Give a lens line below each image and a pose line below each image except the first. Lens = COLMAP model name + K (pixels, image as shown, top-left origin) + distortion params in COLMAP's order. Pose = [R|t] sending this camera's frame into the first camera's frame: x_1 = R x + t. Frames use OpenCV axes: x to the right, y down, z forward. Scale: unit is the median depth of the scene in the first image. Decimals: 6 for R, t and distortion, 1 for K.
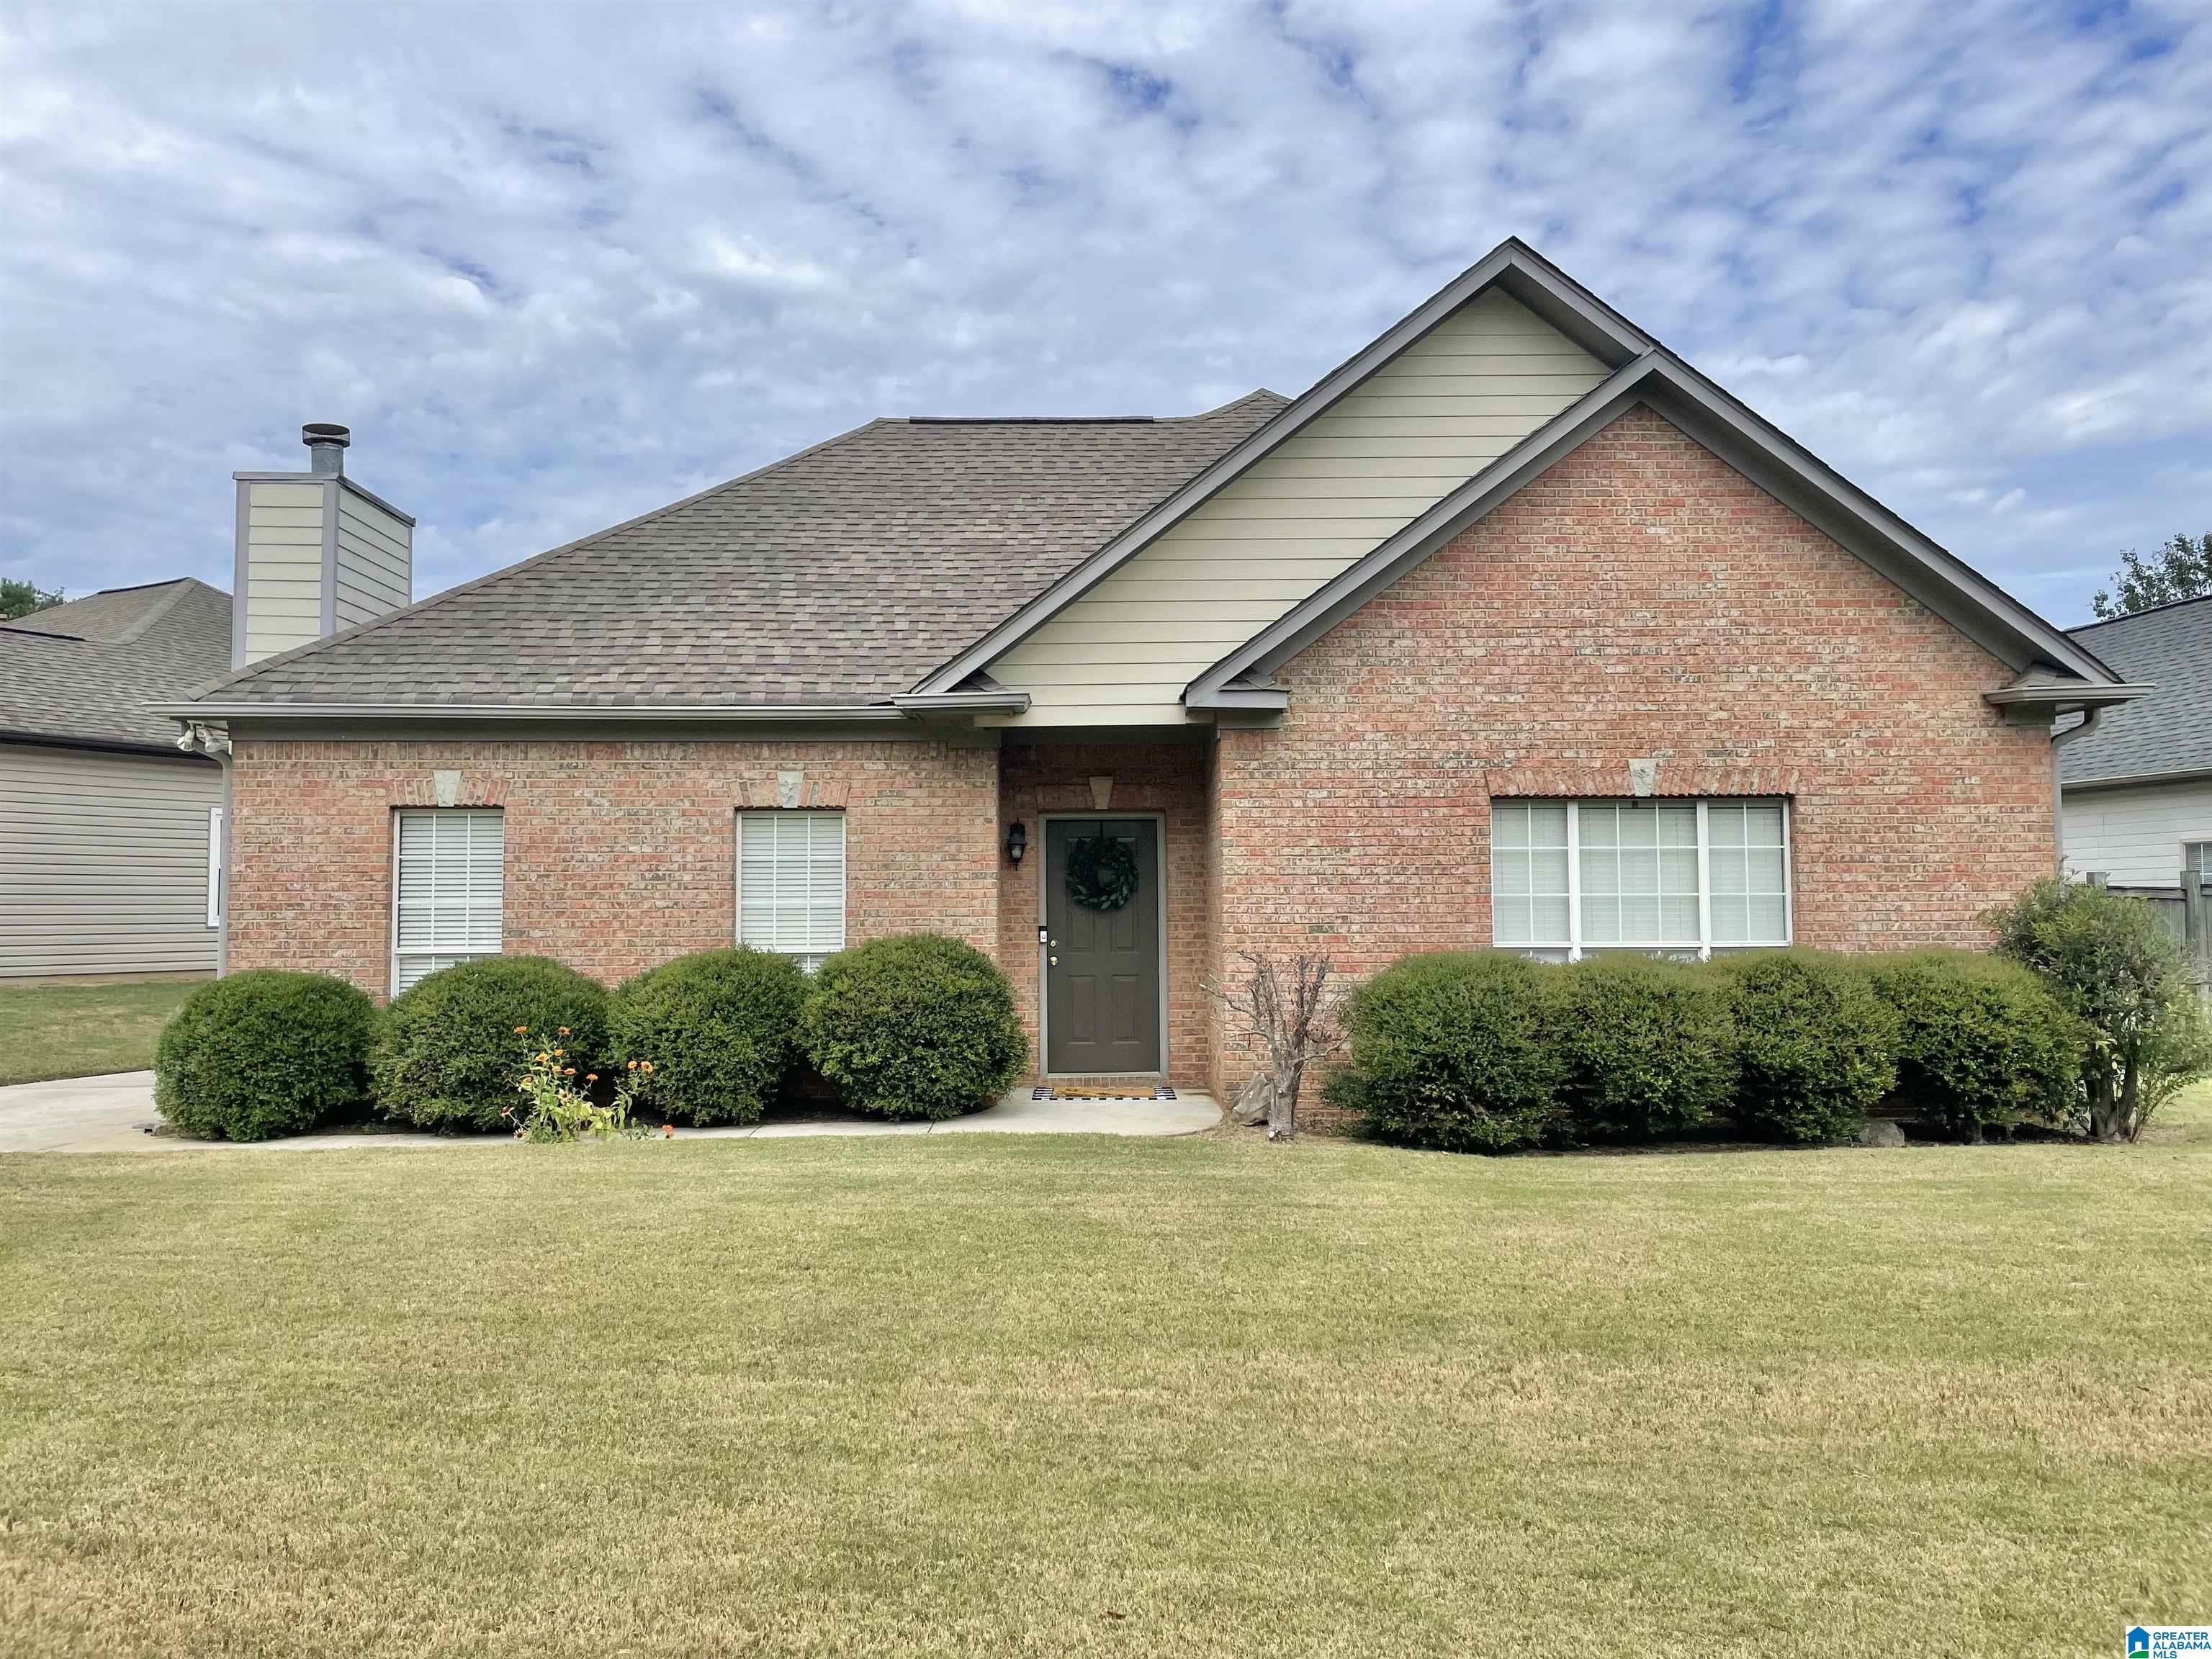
lens RADIAL K [[1695.8, 0, 1117.3], [0, 1695.8, 849.3], [0, 0, 1]] dist [0.089242, -0.118755]
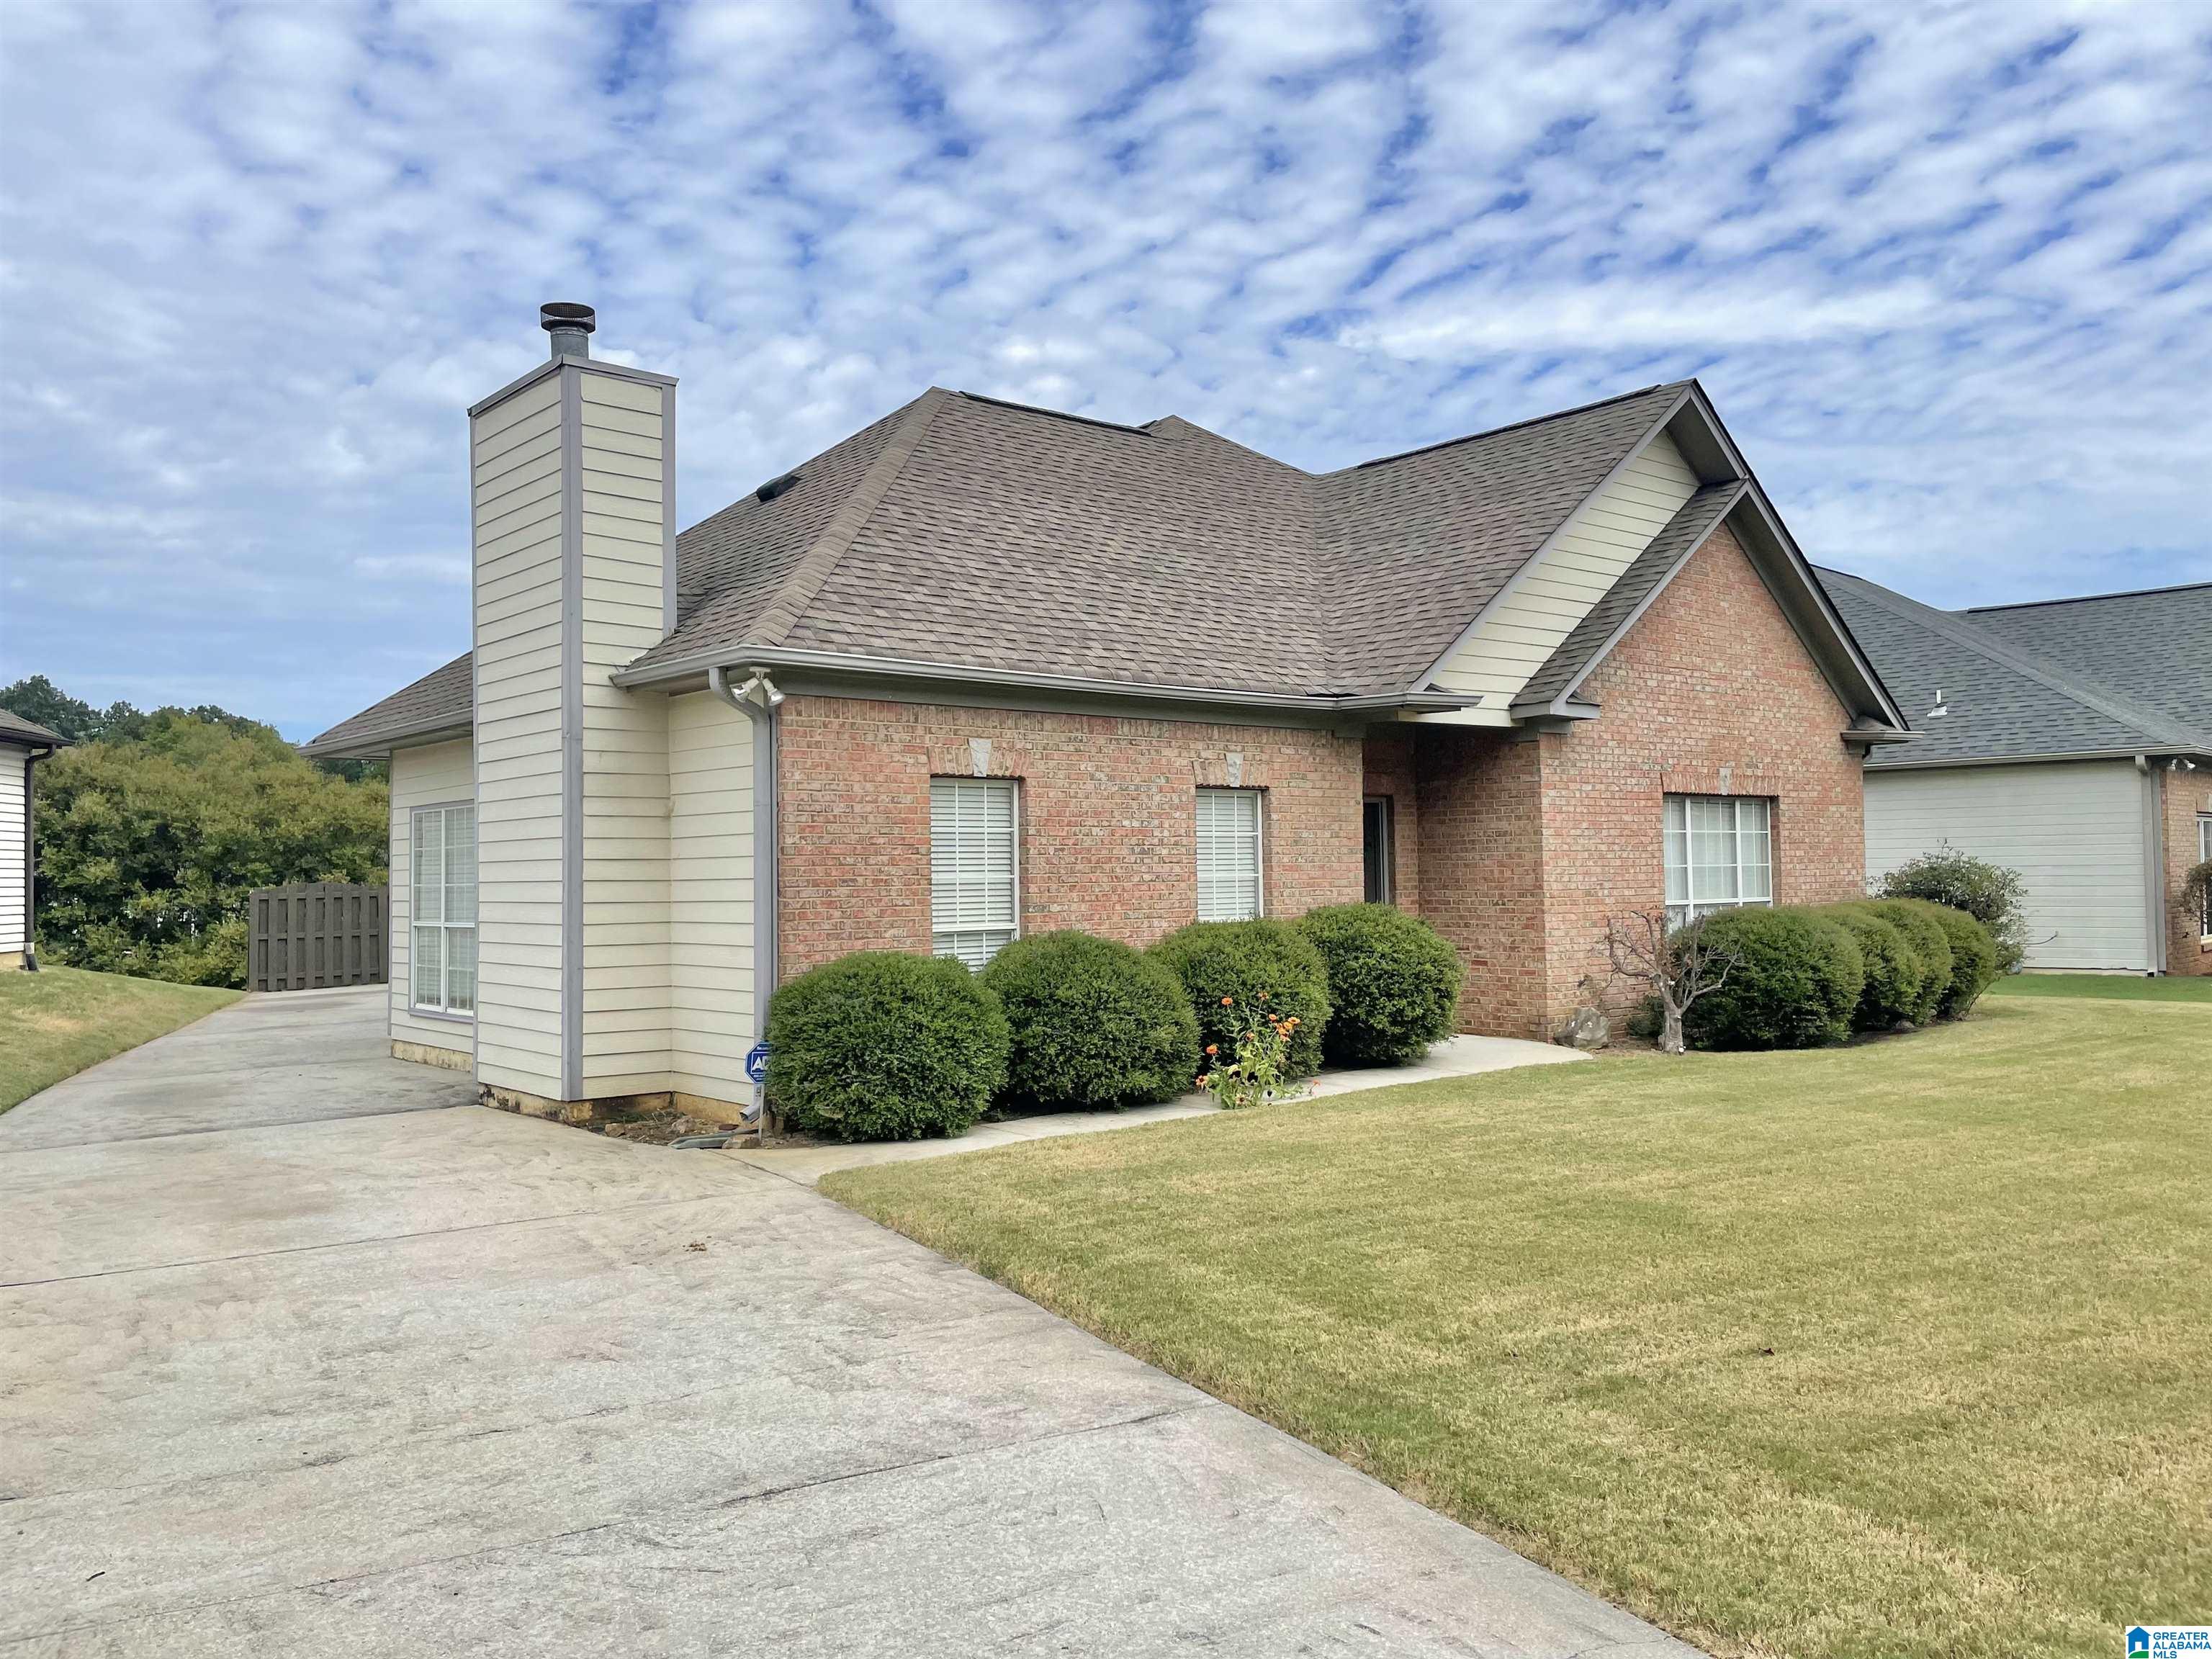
lens RADIAL K [[1695.8, 0, 1121.5], [0, 1695.8, 850.9], [0, 0, 1]] dist [0.089242, -0.118755]
pose [[0.776784, 0.003346, 0.629759, -0.914140], [-0.012080, 0.999881, 0.009588, 0.006396], [-0.629652, -0.015055, 0.776732, 0.216776]]
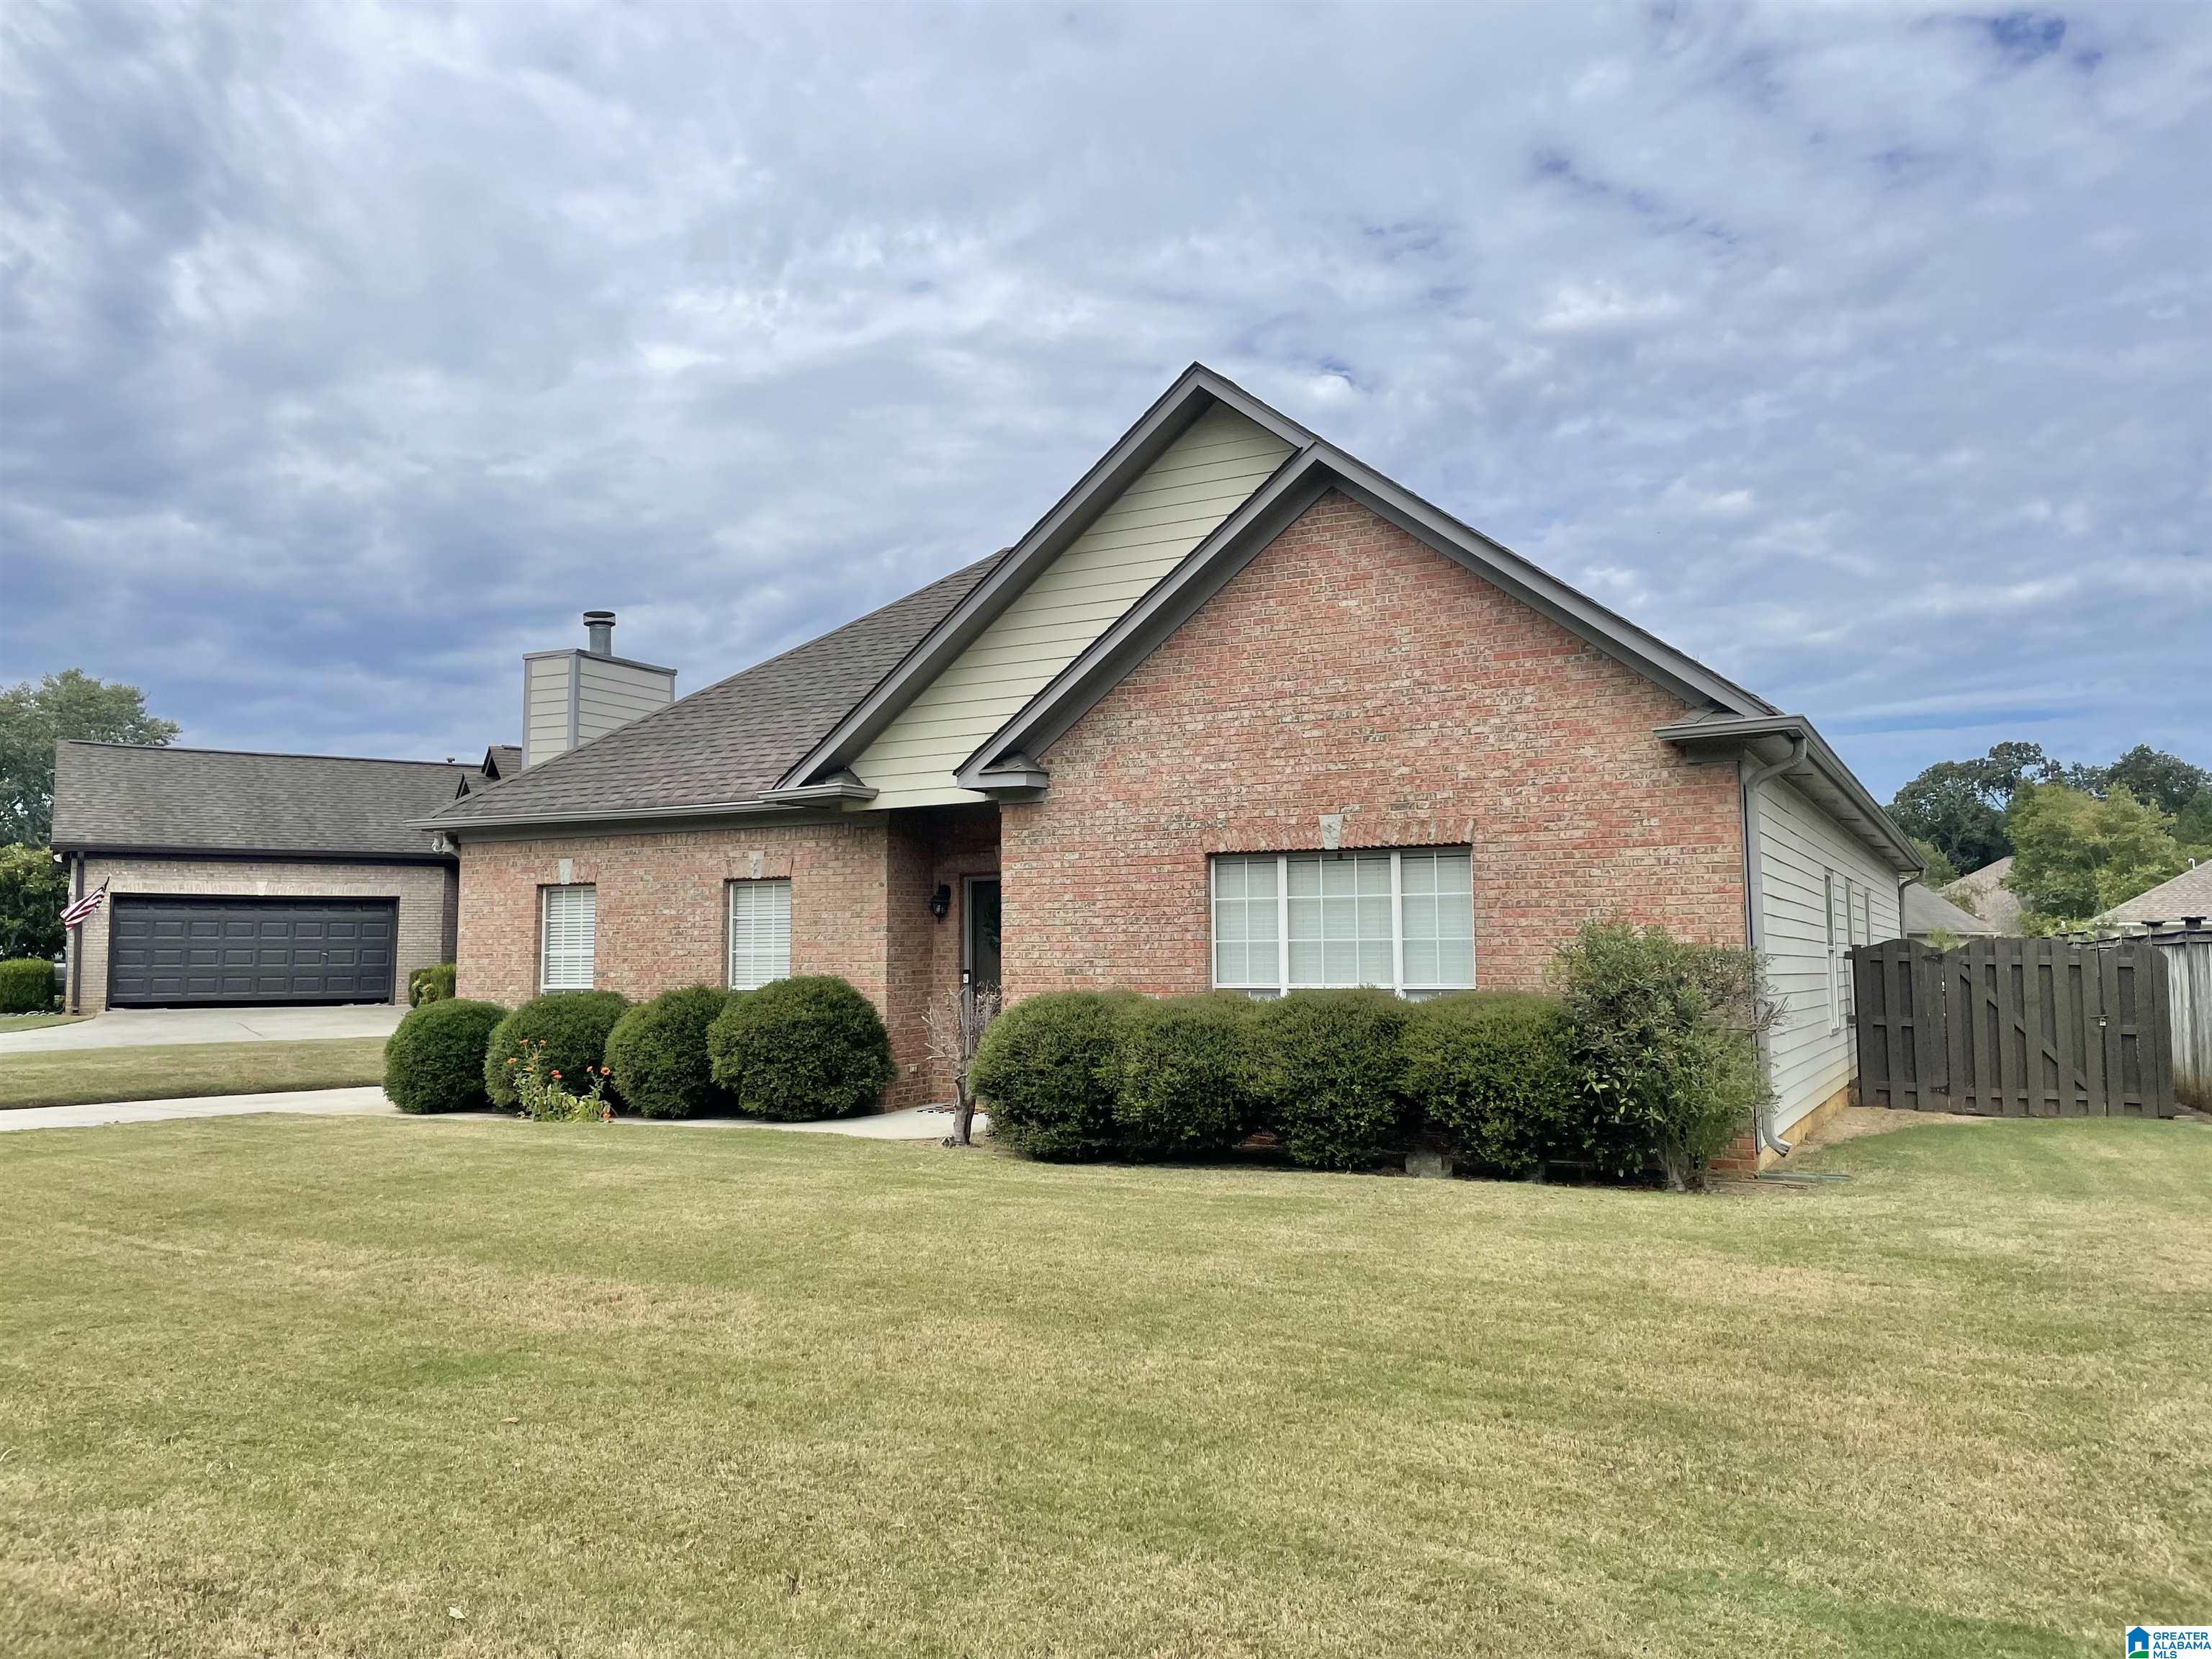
lens RADIAL K [[1695.8, 0, 1108.3], [0, 1695.8, 833.5], [0, 0, 1]] dist [0.089242, -0.118755]
pose [[0.870695, -0.038075, -0.490347, 0.683423], [0.019724, 0.998900, -0.042541, 0.002009], [0.491428, 0.027369, 0.870488, -0.006685]]
